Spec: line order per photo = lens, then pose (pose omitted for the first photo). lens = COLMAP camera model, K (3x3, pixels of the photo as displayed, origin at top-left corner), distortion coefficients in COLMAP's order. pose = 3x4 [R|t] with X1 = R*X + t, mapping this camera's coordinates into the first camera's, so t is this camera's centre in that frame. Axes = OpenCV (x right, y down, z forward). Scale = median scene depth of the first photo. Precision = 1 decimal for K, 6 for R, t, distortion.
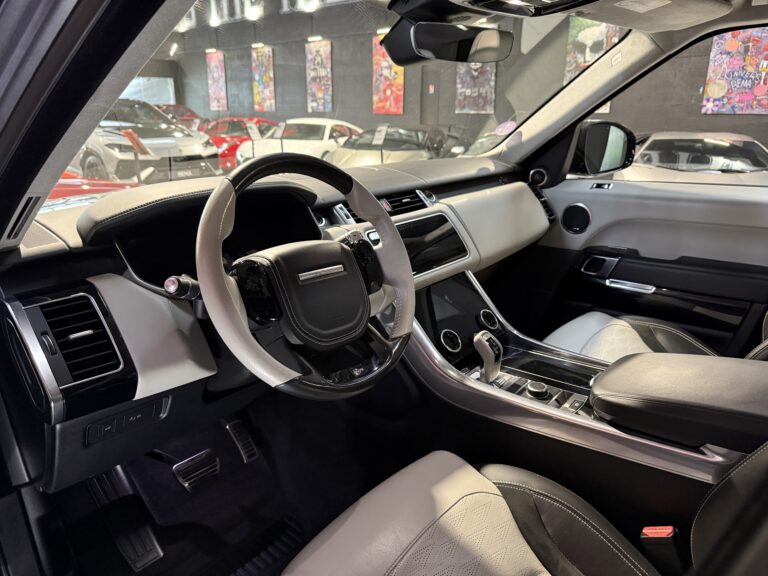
lens RADIAL K [[554.1, 0, 384.0], [0, 554.1, 288.0], [0, 0, 1]] dist [-0.000221, -0.002555]
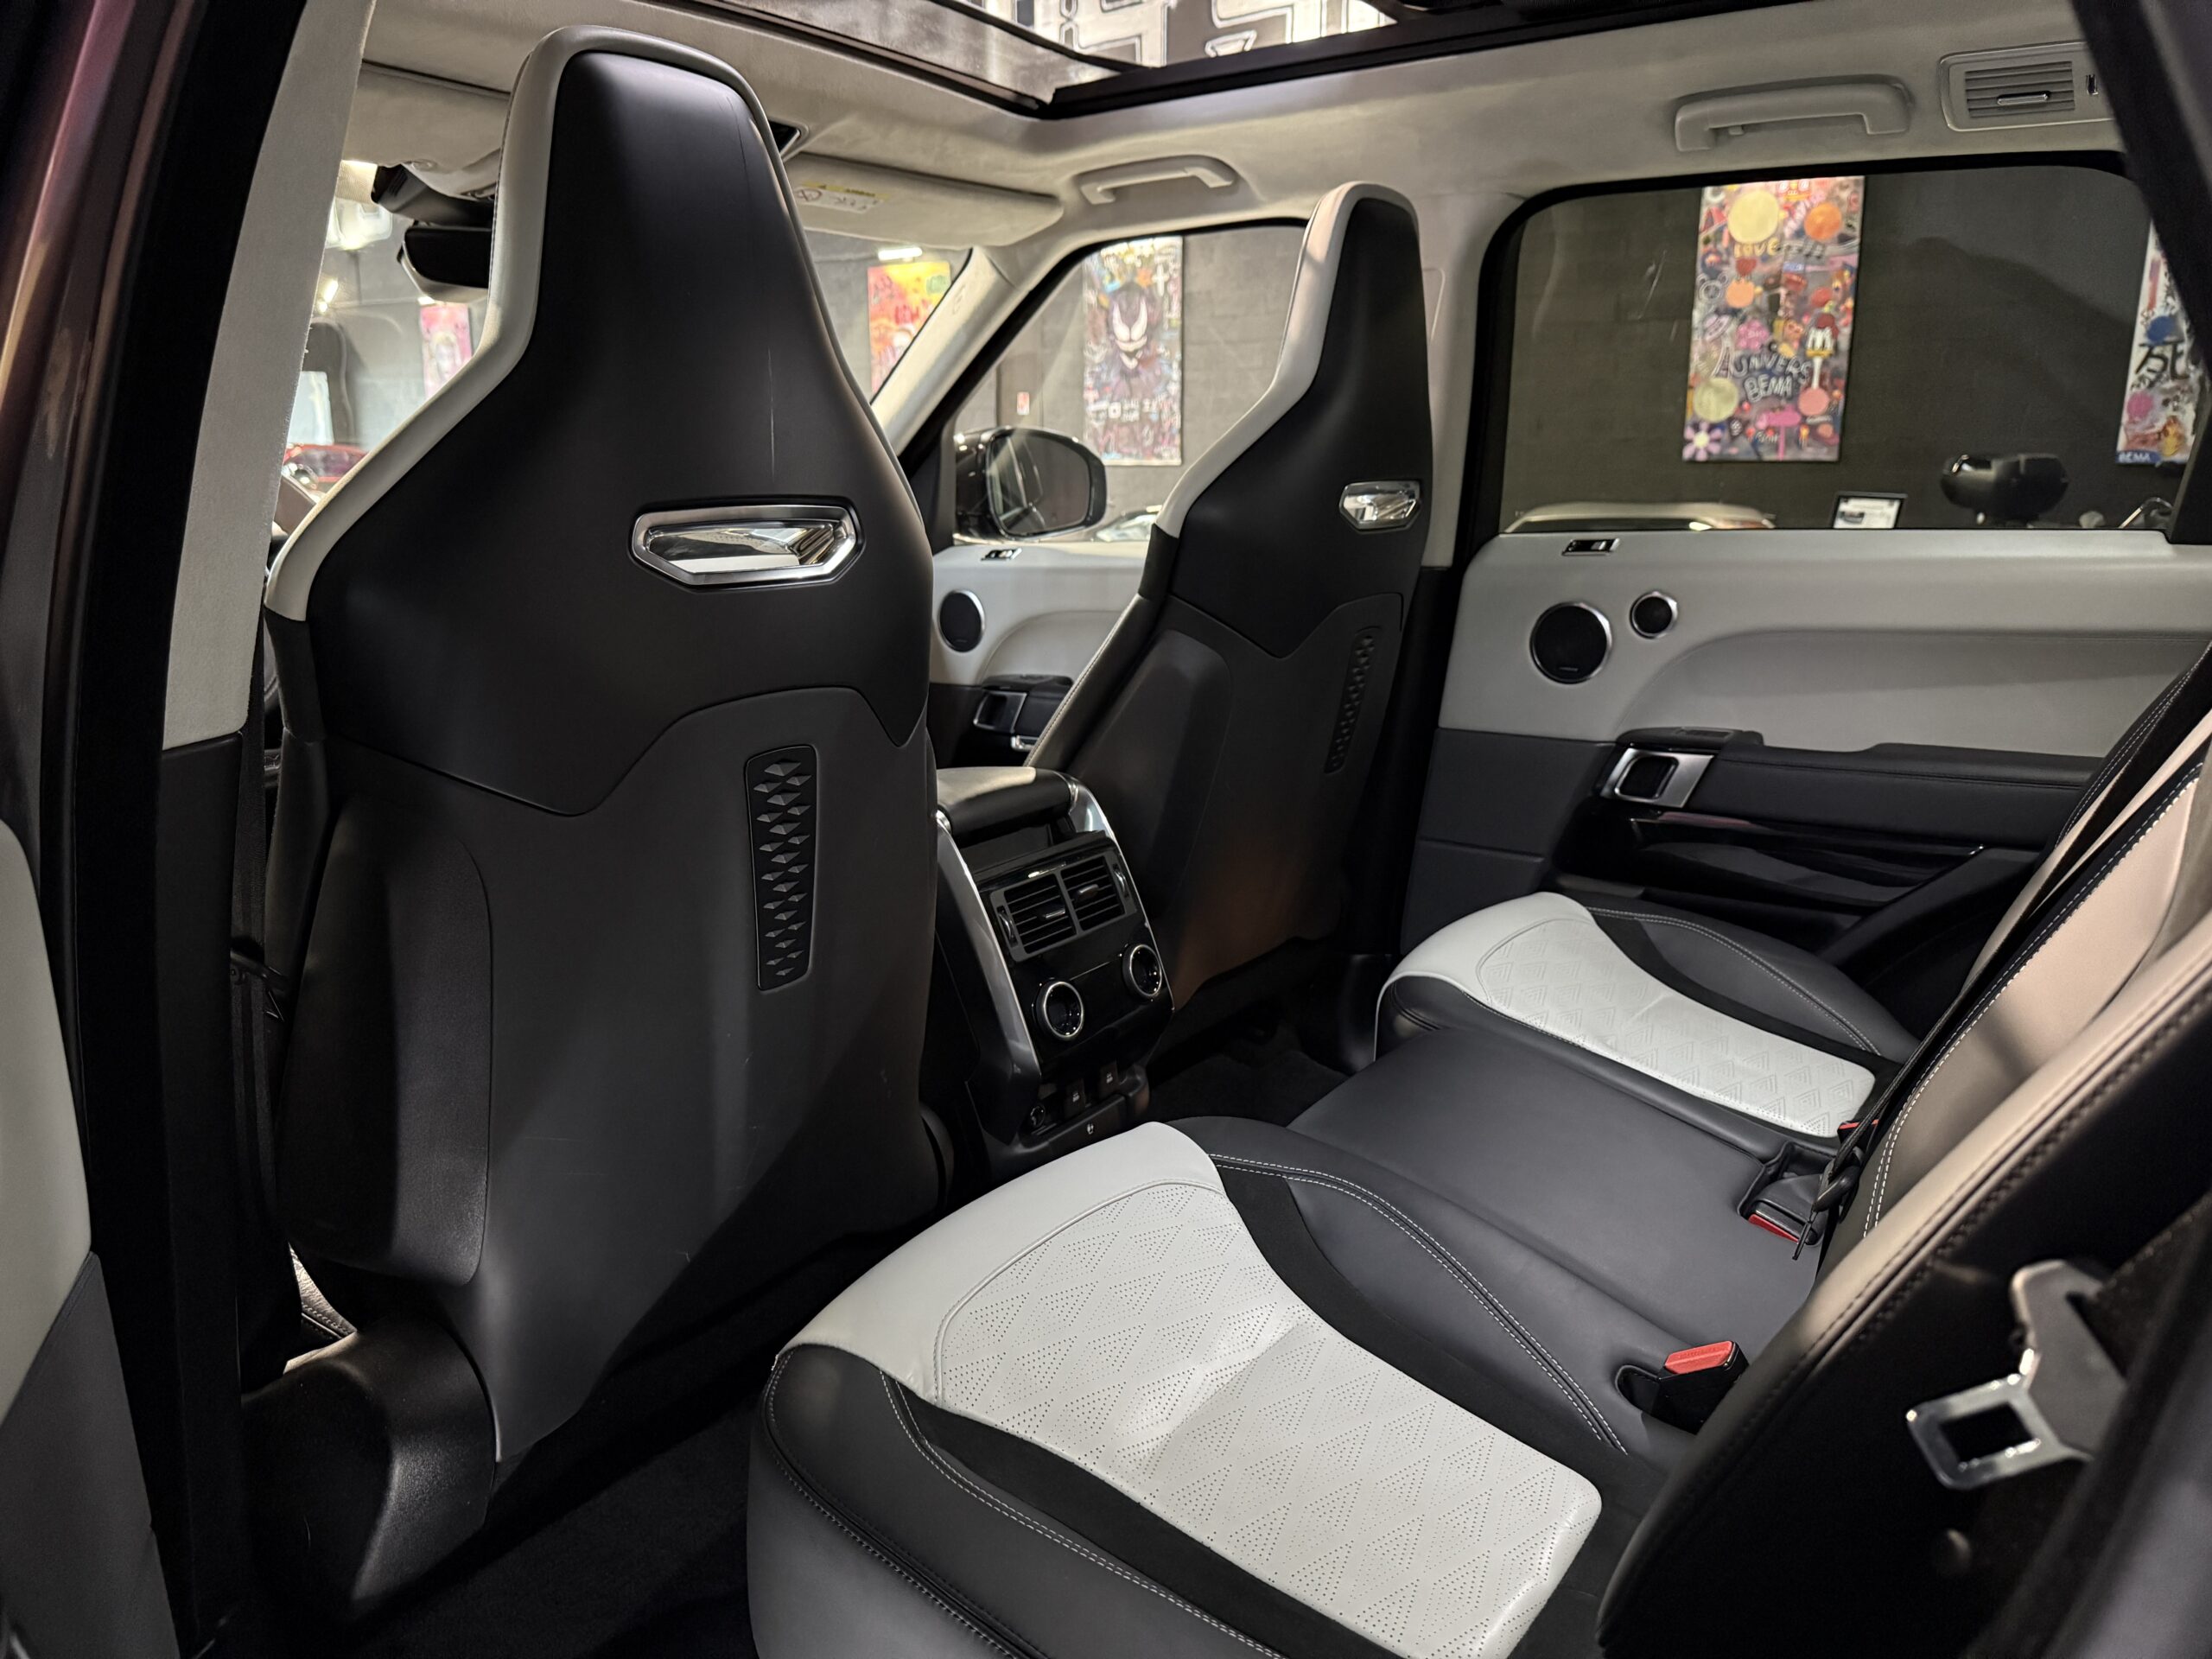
lens RADIAL K [[1549.7, 0, 1104.4], [0, 1549.7, 839.0], [0, 0, 1]] dist [0.051443, -0.079168]
pose [[0.995759, -0.023694, 0.088893, 0.370979], [0.030308, 0.996812, -0.073808, 0.189421], [-0.086860, 0.076189, 0.993303, -0.410982]]
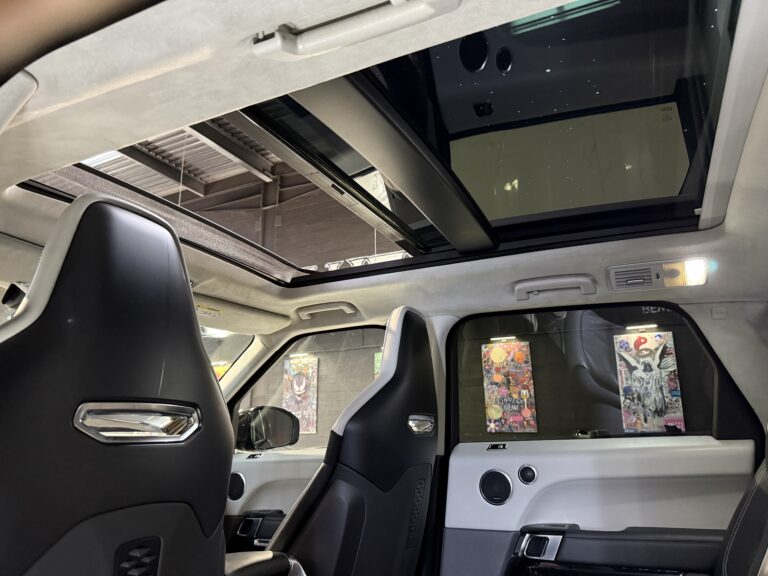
lens RADIAL K [[538.0, 0, 383.4], [0, 538.0, 291.3], [0, 0, 1]] dist [0.051443, -0.079168]
pose [[0.965412, 0.062999, 0.253005, 0.356593], [0.084339, 0.842745, -0.531665, 0.174544], [-0.246713, 0.534614, 0.808282, -0.237964]]
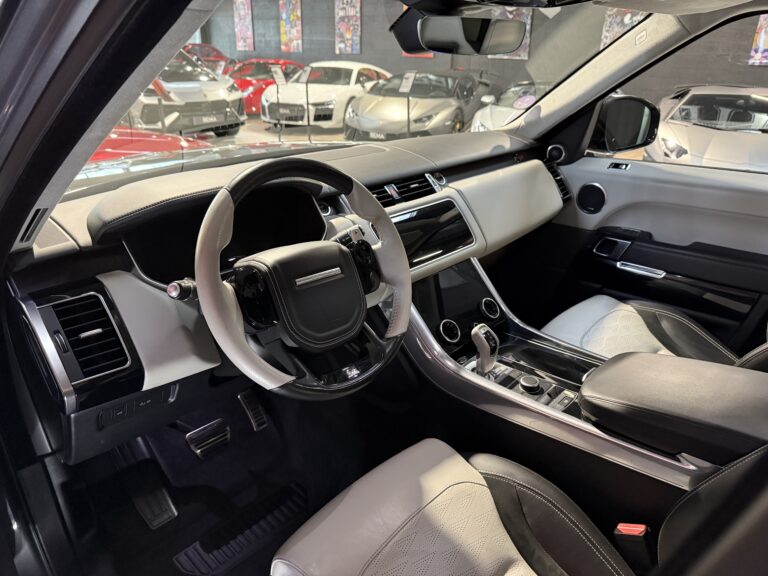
lens RADIAL K [[554.0, 0, 386.5], [0, 554.0, 289.1], [0, 0, 1]] dist [-0.001349, -0.004456]
pose [[0.998738, 0.032873, -0.037965, 0.026745], [-0.029051, 0.994844, 0.097168, -0.053354], [0.040964, -0.095943, 0.994544, -0.013634]]
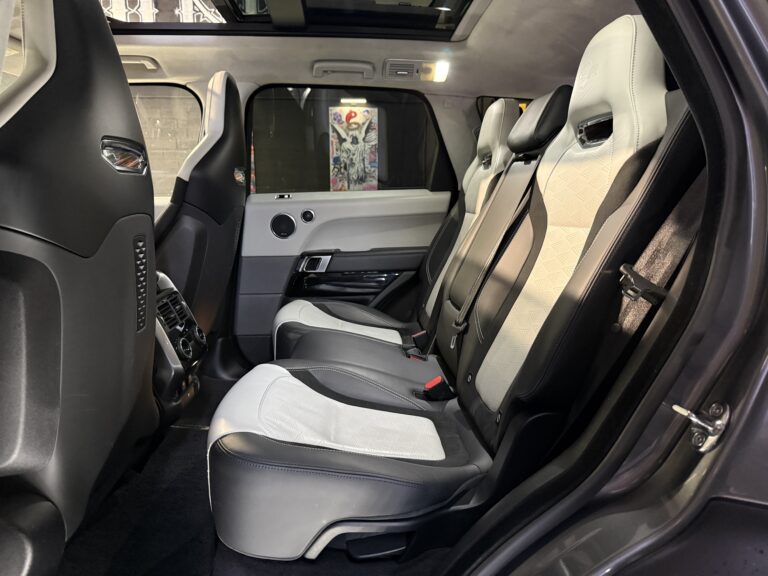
lens RADIAL K [[534.4, 0, 381.2], [0, 534.4, 293.4], [0, 0, 1]] dist [0.114701, -0.224612]
pose [[0.712571, -0.118529, 0.691515, 0.088012], [0.215573, 0.974936, -0.055029, 0.246480], [-0.667661, 0.188284, 0.720263, -0.357686]]
